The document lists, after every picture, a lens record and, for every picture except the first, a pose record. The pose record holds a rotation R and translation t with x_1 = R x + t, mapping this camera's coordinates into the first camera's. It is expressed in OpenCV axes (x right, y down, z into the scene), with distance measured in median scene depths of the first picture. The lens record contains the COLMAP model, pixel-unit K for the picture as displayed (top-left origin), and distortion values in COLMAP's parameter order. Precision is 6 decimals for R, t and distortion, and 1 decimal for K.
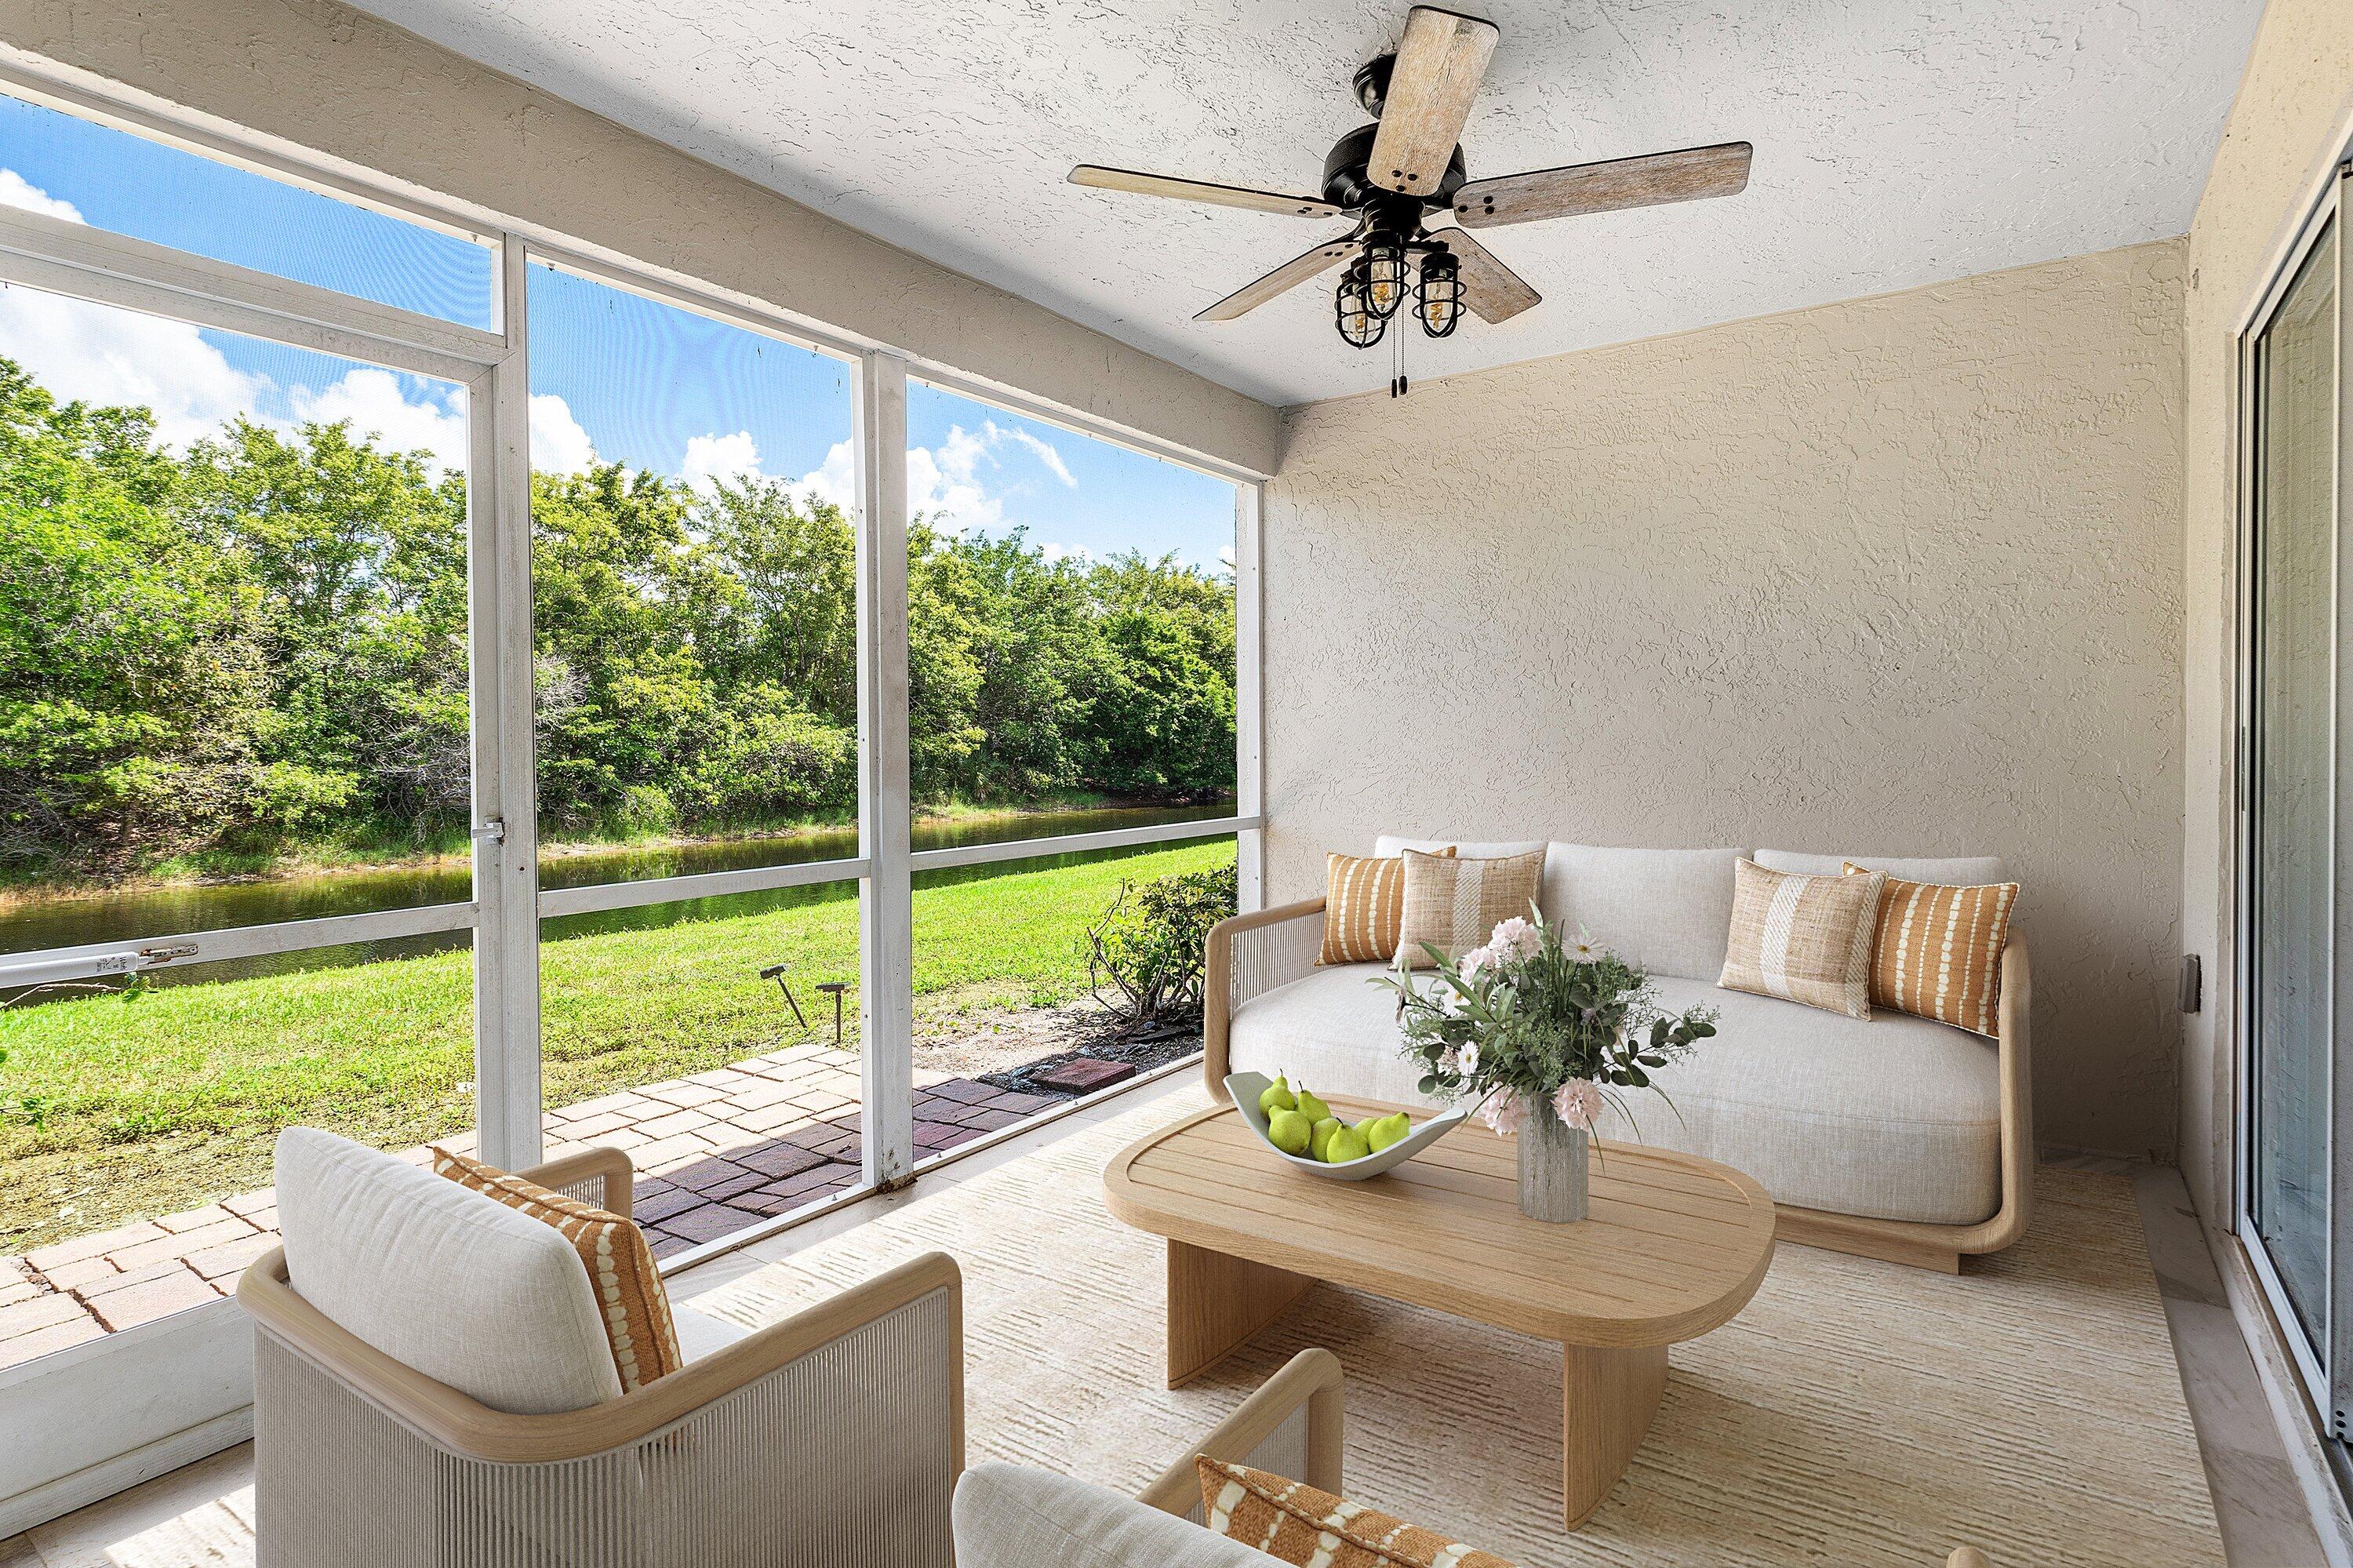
lens RADIAL K [[1214.1, 0, 1180.8], [0, 1214.1, 777.6], [0, 0, 1]] dist [-0.005553, -0.001519]
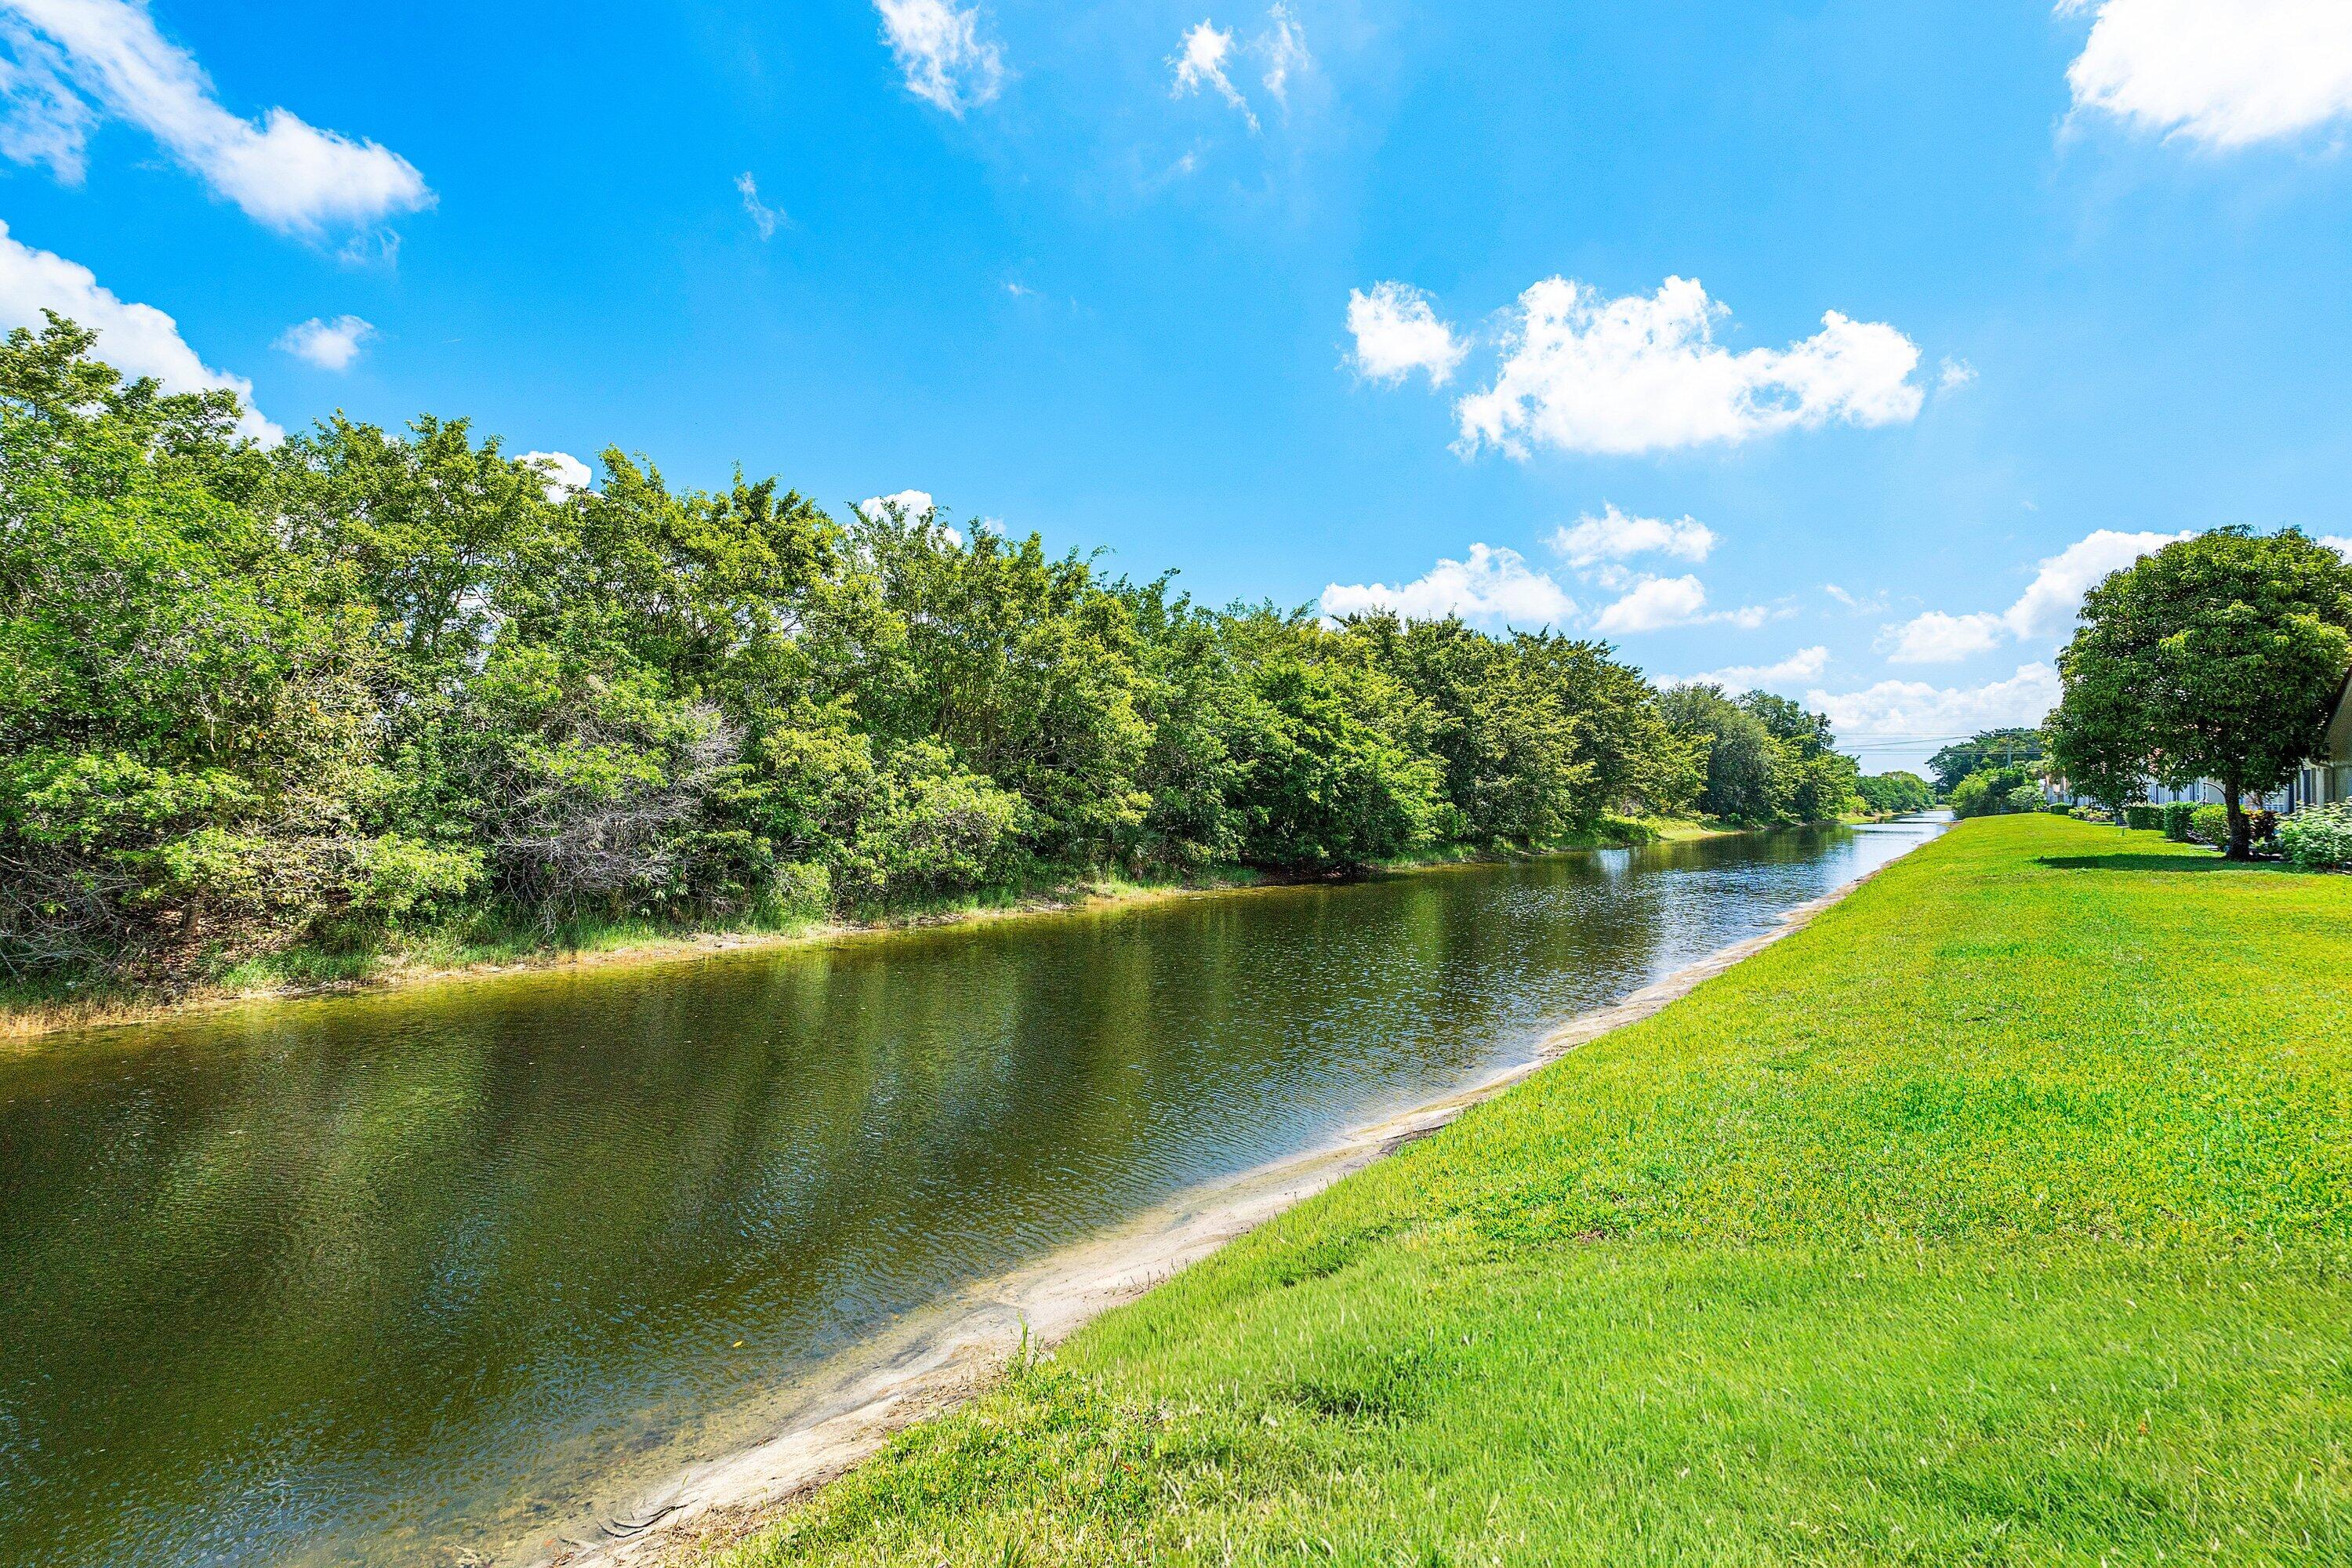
lens RADIAL K [[1213.6, 0, 1176.4], [0, 1213.6, 792.5], [0, 0, 1]] dist [-0.005553, -0.001519]
pose [[0.999847, 0.001517, -0.017414, -0.184592], [-0.002269, 0.999061, -0.043262, -0.005767], [0.017332, 0.043295, 0.998912, 0.190378]]
